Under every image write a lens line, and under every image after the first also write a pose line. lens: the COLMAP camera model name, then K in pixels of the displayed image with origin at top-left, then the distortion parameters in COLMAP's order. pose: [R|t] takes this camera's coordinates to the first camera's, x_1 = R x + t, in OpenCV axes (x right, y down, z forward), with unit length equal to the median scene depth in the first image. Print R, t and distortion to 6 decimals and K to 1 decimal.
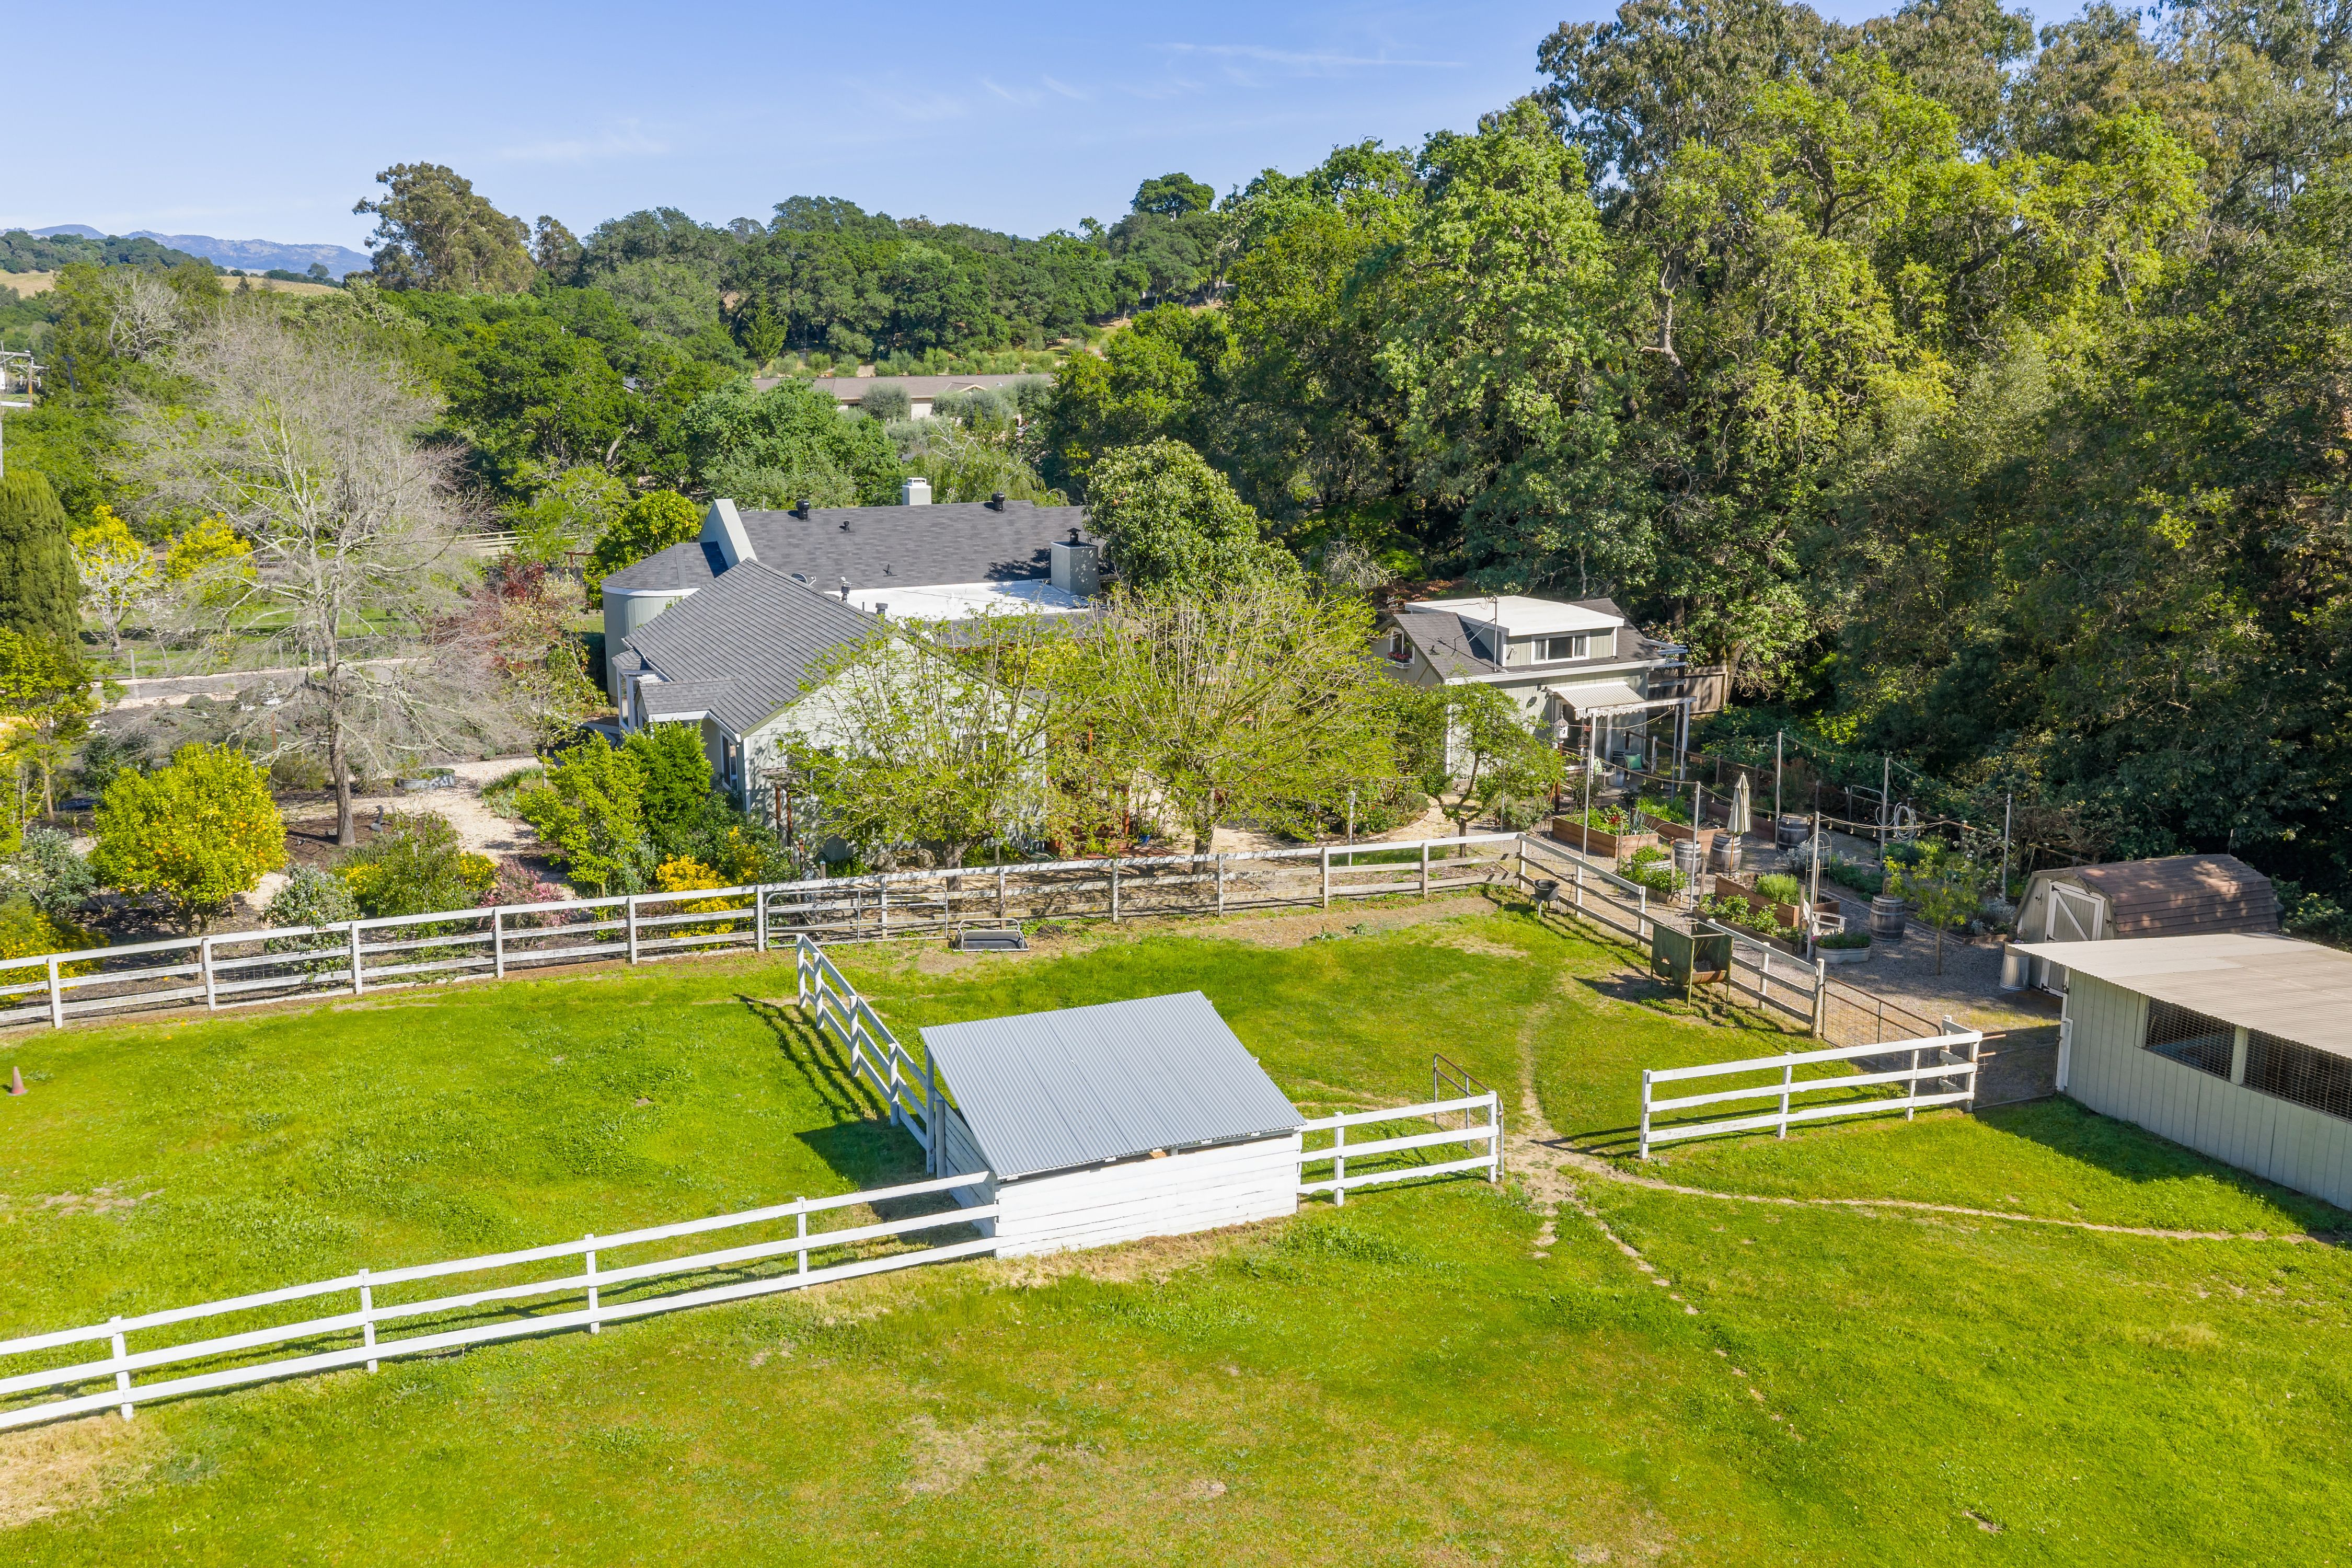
lens RADIAL K [[1920.5, 0, 1176.0], [0, 1920.5, 784.0], [0, 0, 1]] dist [0.003528, -0.051811]
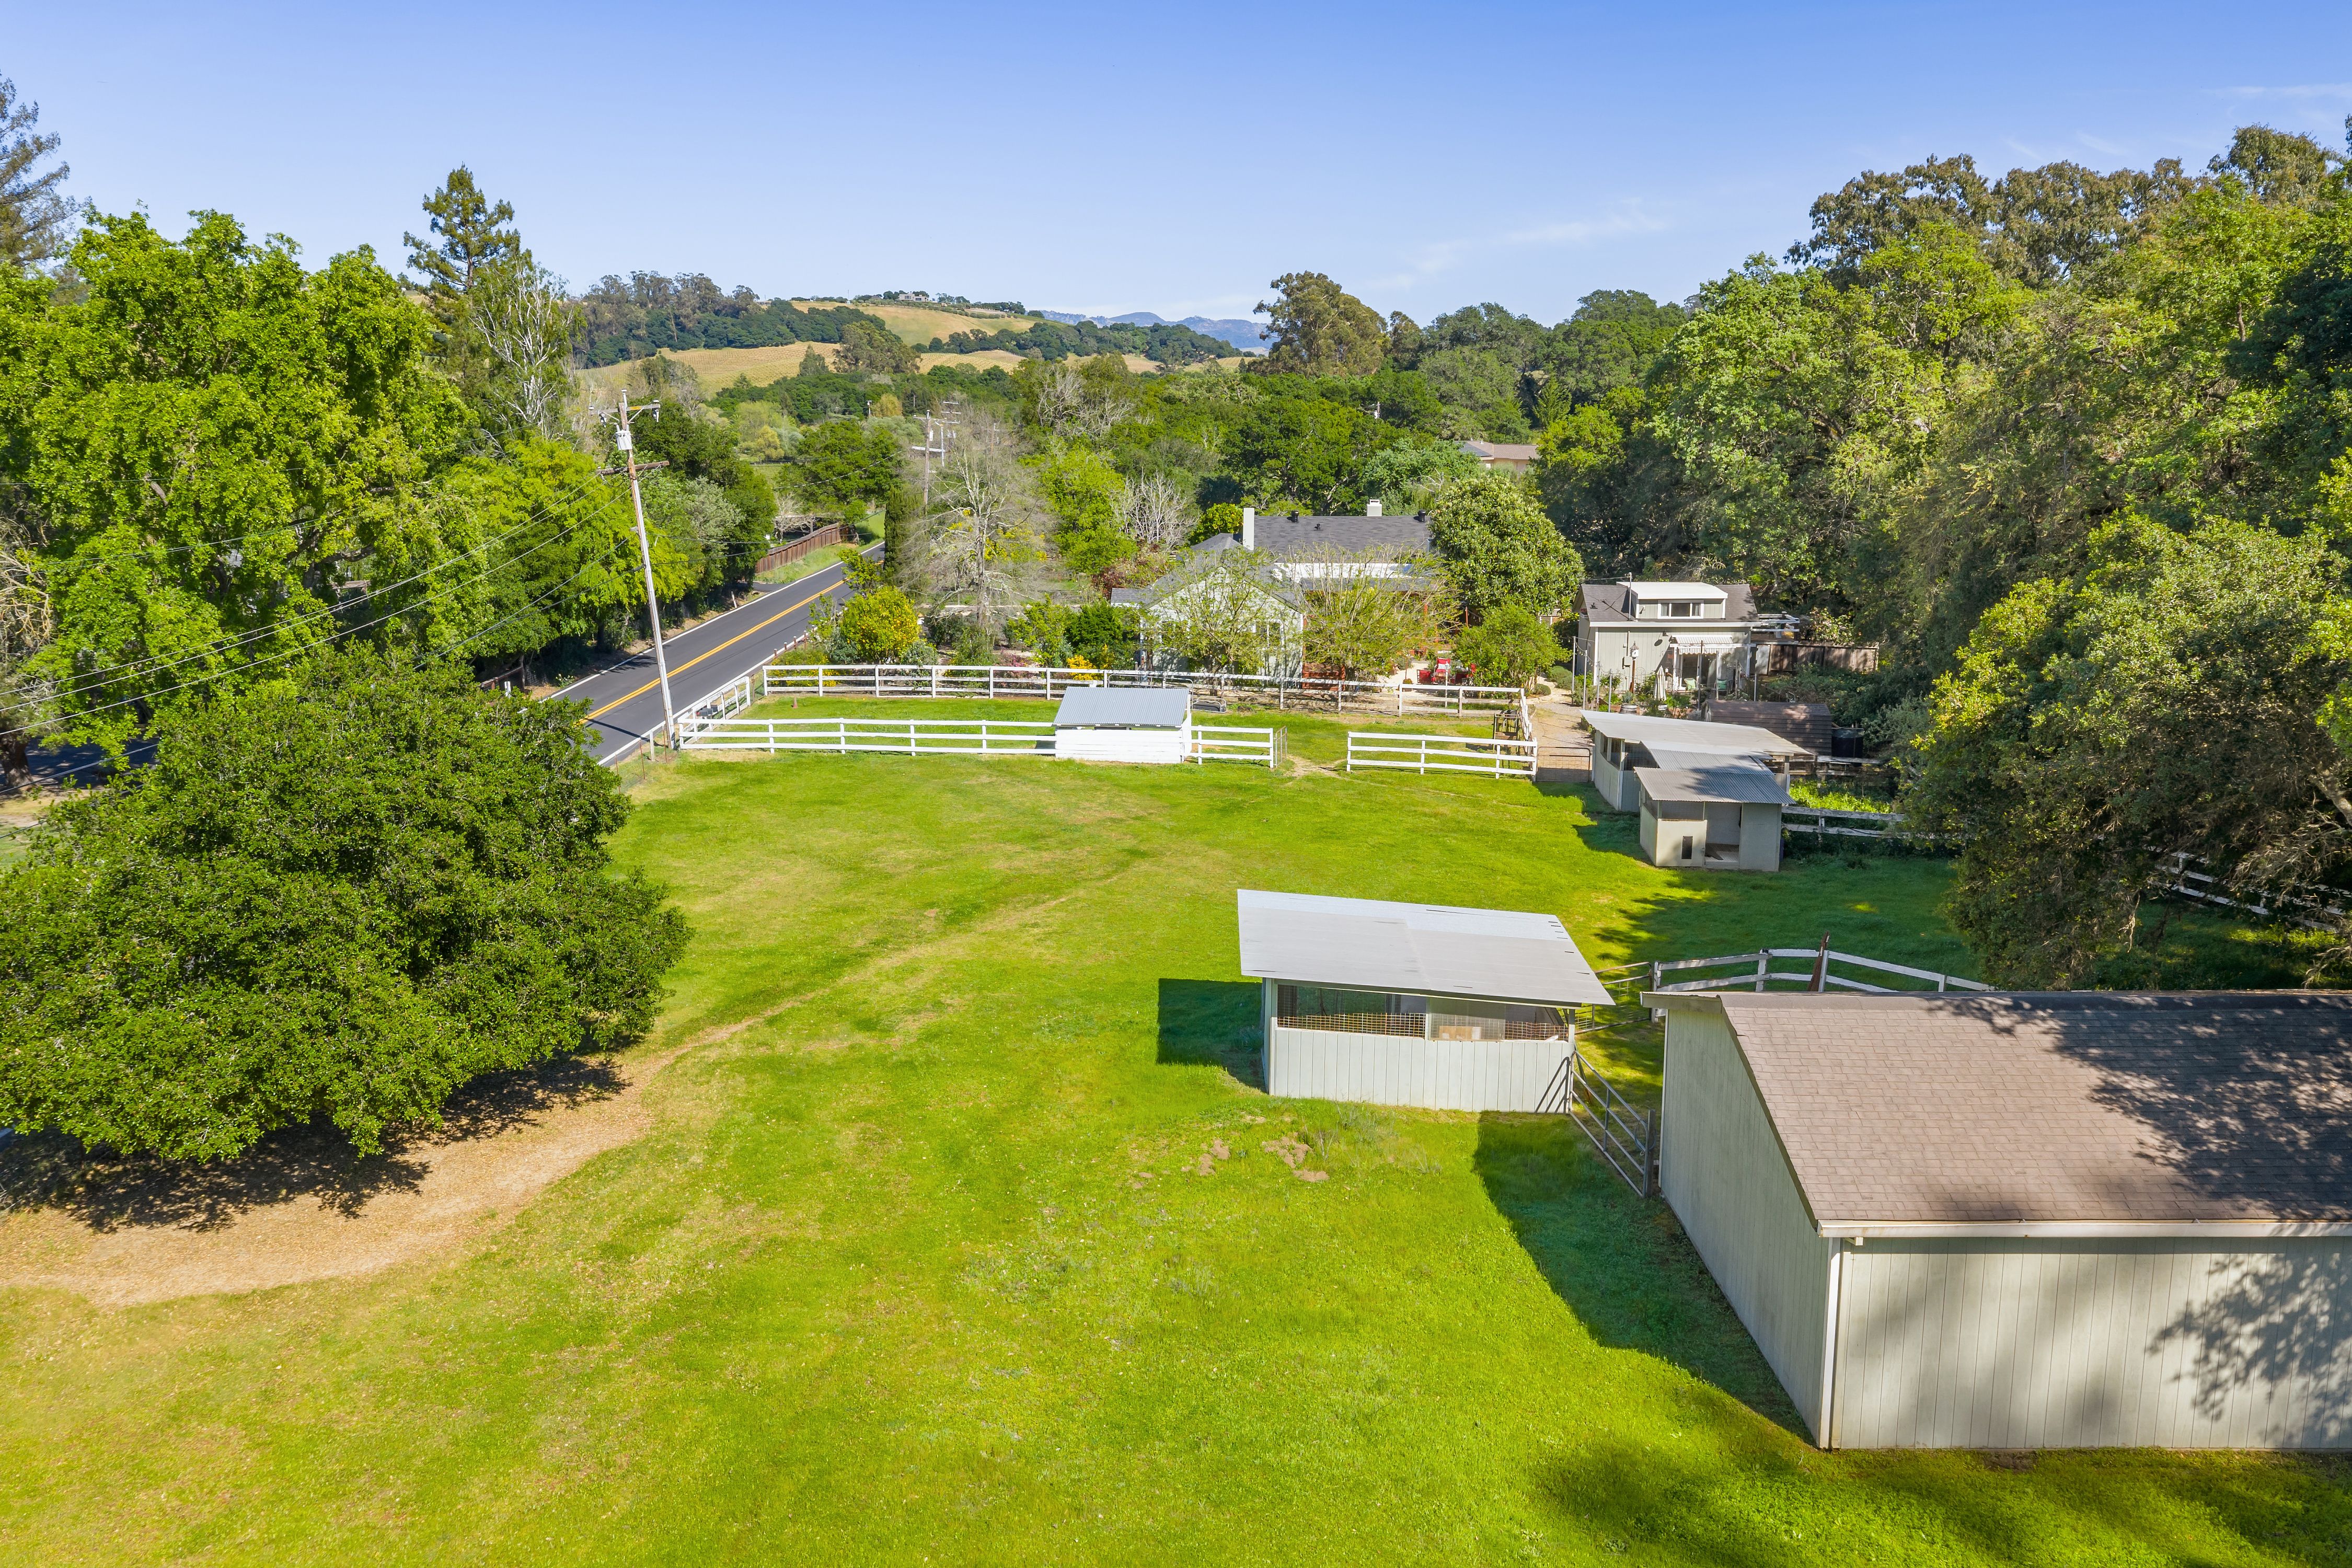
lens RADIAL K [[1920.5, 0, 1176.0], [0, 1920.5, 784.0], [0, 0, 1]] dist [0.003528, -0.051811]
pose [[0.884055, 0.088682, -0.458893, 0.488857], [-0.104976, 0.994424, -0.010062, 0.111774], [0.455442, 0.057068, 0.888435, -0.493256]]
